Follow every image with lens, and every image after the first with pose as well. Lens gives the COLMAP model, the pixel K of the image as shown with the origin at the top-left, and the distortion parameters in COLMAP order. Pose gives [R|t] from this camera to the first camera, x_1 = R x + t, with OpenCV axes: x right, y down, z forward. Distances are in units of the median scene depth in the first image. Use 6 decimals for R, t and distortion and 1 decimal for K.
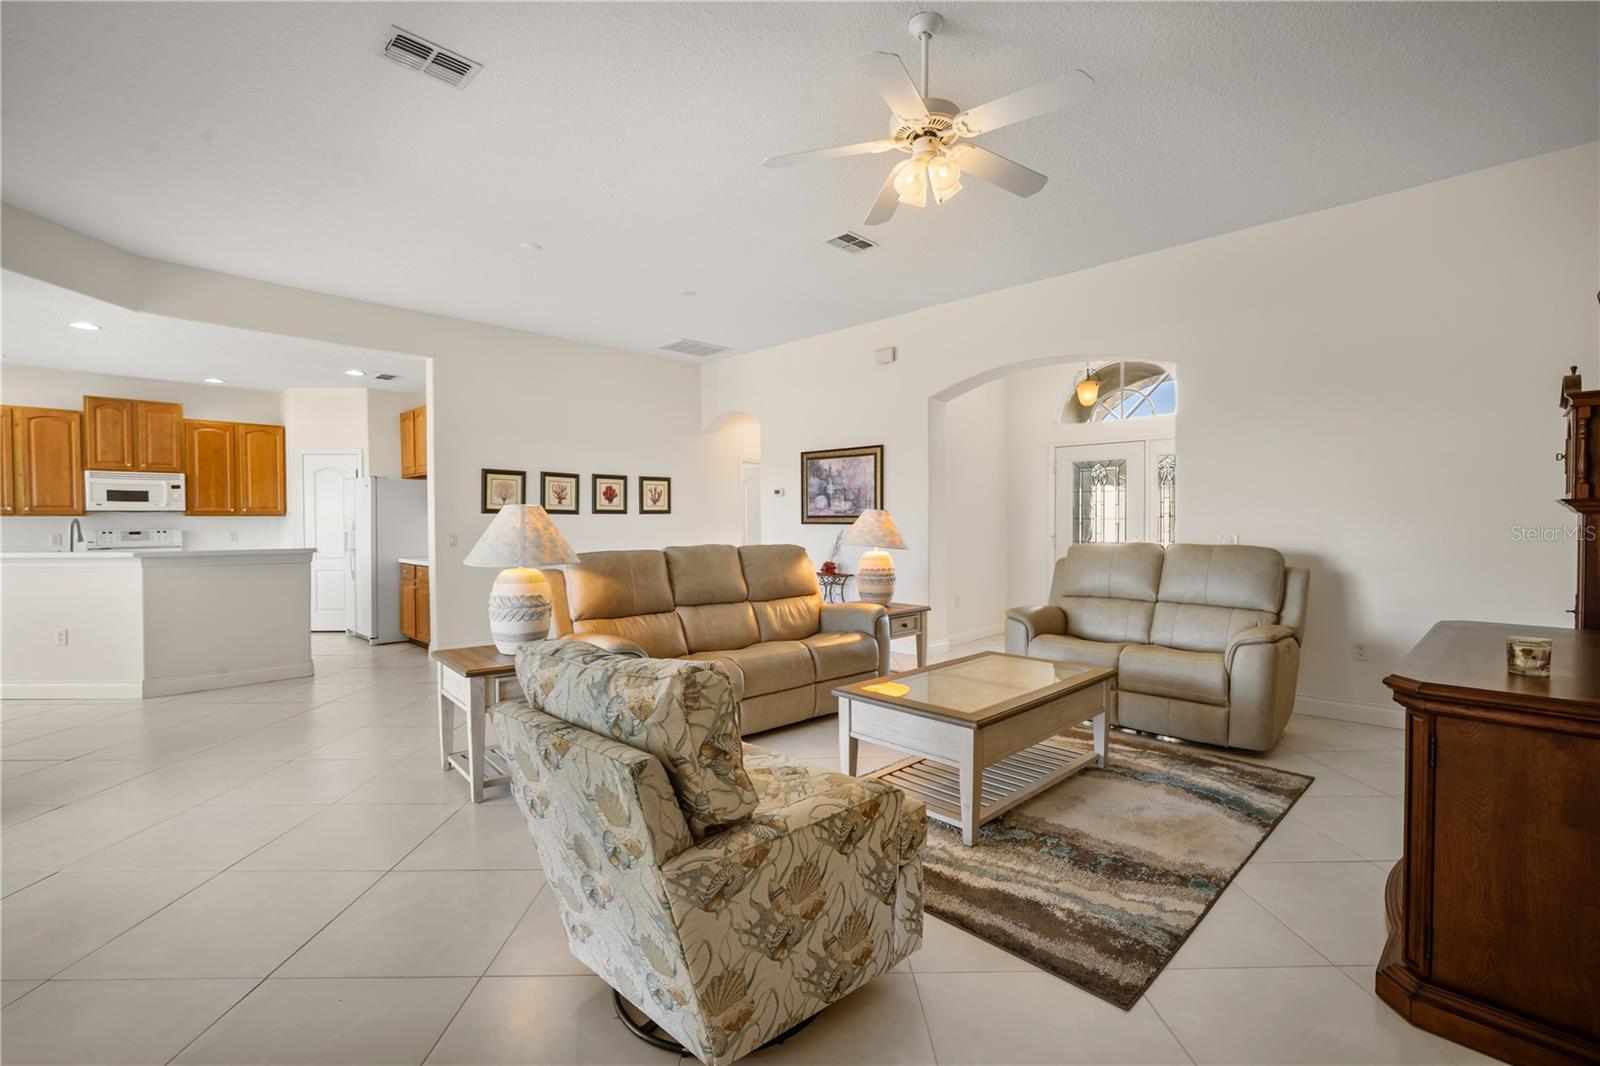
lens RADIAL K [[700.0, 0, 795.0], [0, 700.0, 532.4], [0, 0, 1]] dist [-0.000318, 0.000070]
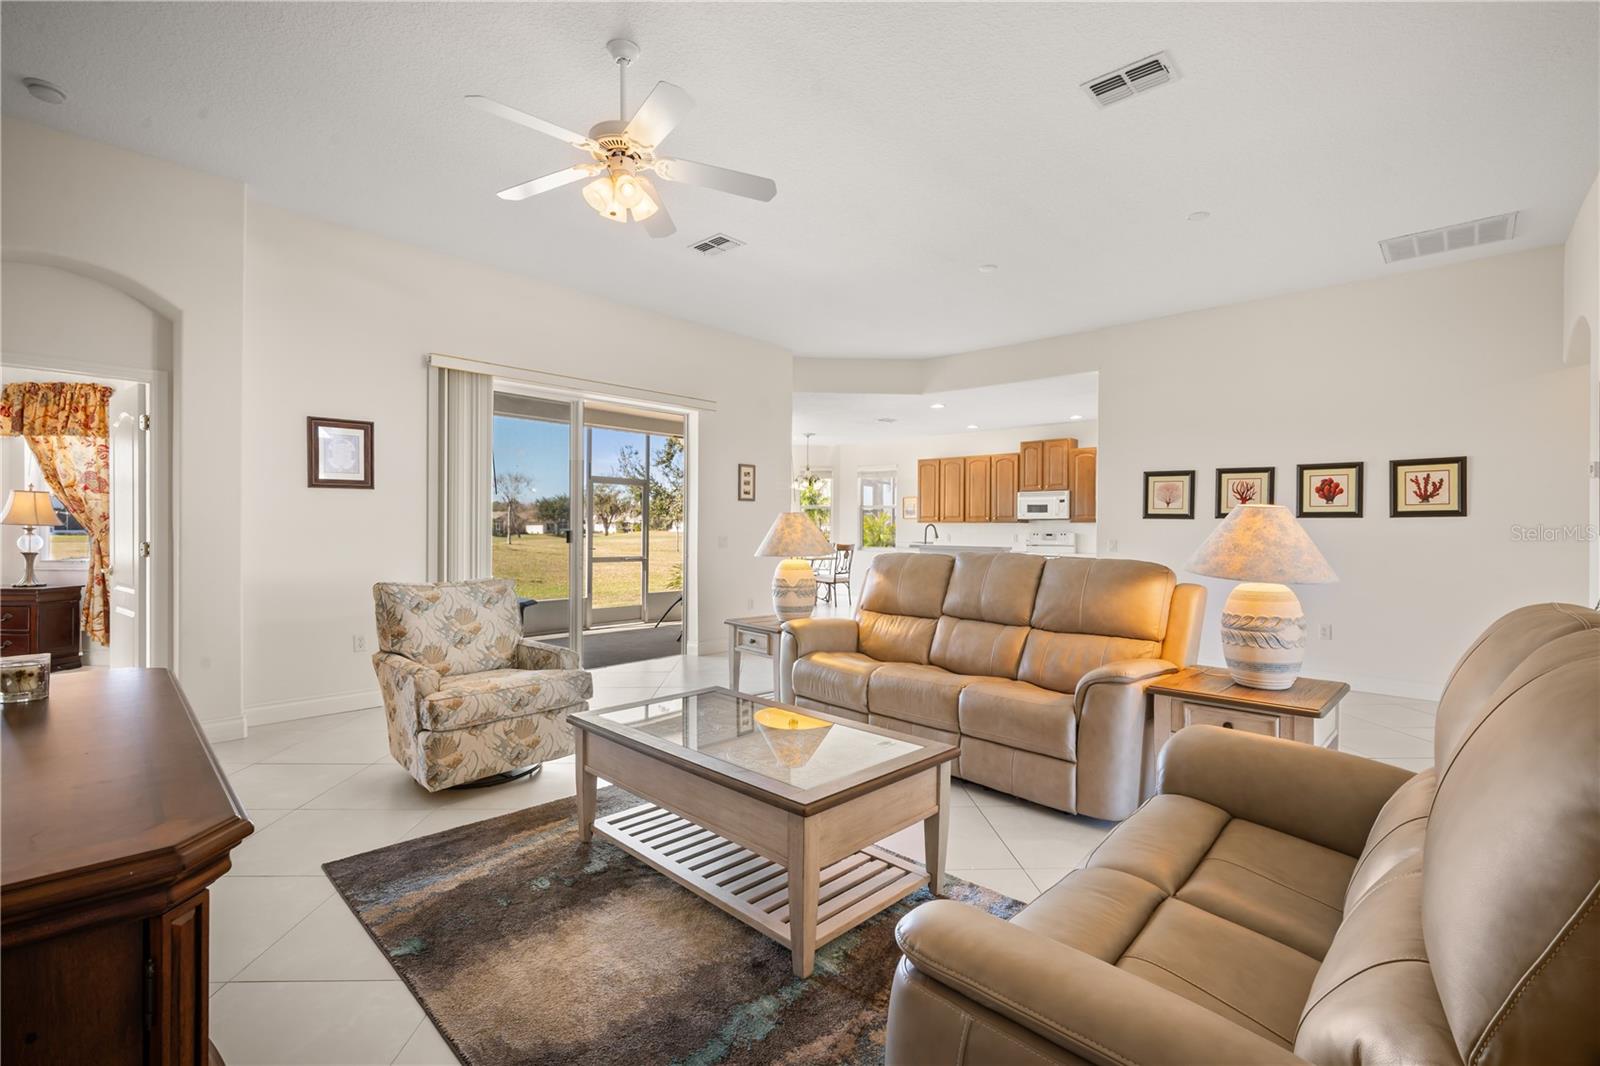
lens RADIAL K [[700.0, 0, 795.0], [0, 700.0, 532.4], [0, 0, 1]] dist [-0.000318, 0.000070]
pose [[0.050300, 0.010568, -0.998678, 0.453139], [-0.022705, 0.999698, 0.009435, -0.005848], [0.998476, 0.022200, 0.050525, 0.440983]]
